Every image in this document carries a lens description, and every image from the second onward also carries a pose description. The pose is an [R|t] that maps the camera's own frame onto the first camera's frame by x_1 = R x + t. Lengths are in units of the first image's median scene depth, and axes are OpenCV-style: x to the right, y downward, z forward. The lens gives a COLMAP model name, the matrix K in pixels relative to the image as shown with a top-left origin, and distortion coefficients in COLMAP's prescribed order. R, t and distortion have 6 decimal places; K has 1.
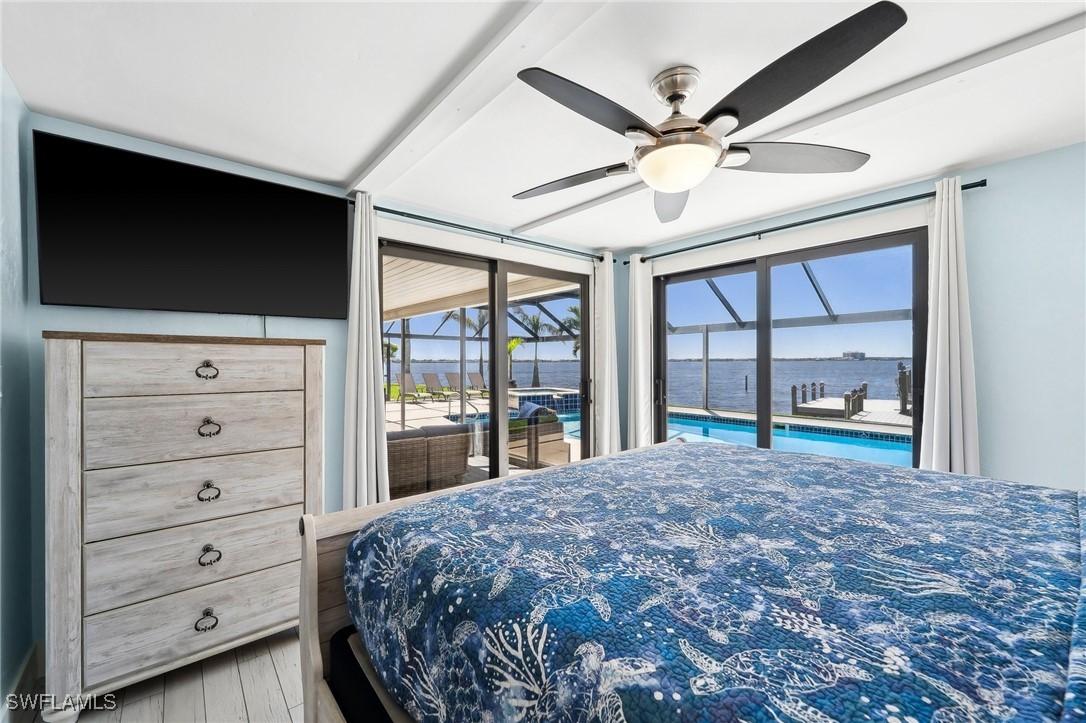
lens RADIAL K [[431.1, 0, 540.4], [0, 431.1, 367.6], [0, 0, 1]] dist [0.001130, 0.000273]
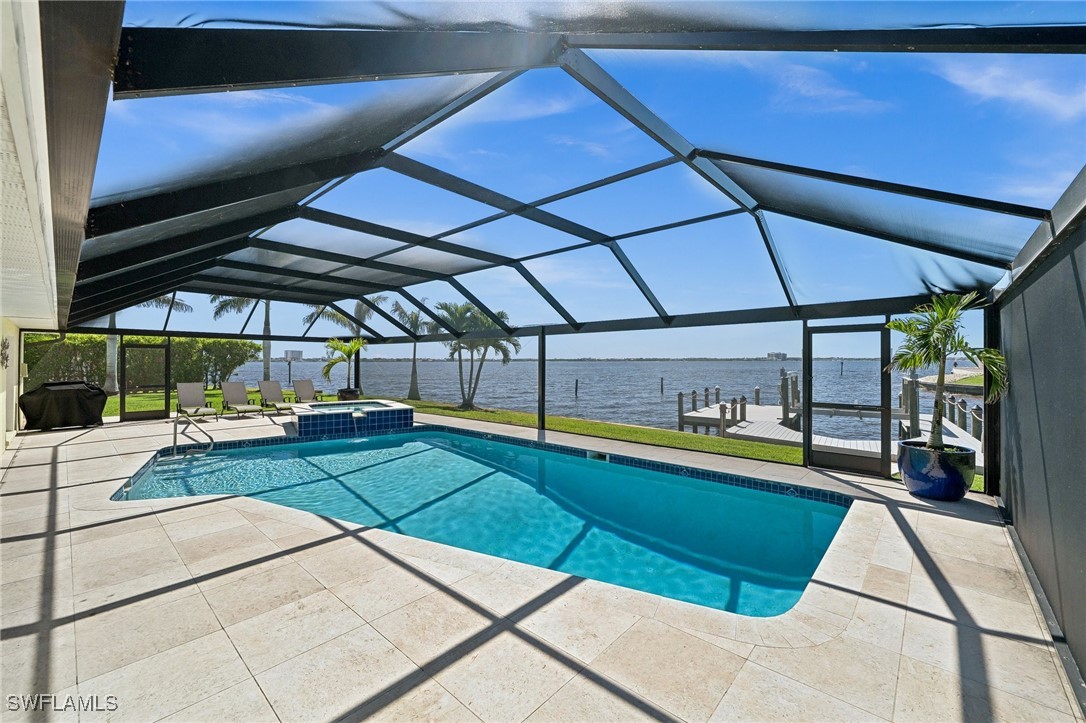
lens RADIAL K [[431.1, 0, 549.9], [0, 431.1, 360.9], [0, 0, 1]] dist [0.001130, 0.000273]
pose [[0.990646, 0.004277, 0.136388, 0.244461], [-0.002747, 0.999931, -0.011408, -0.019295], [-0.136427, 0.010926, 0.990590, 0.160895]]
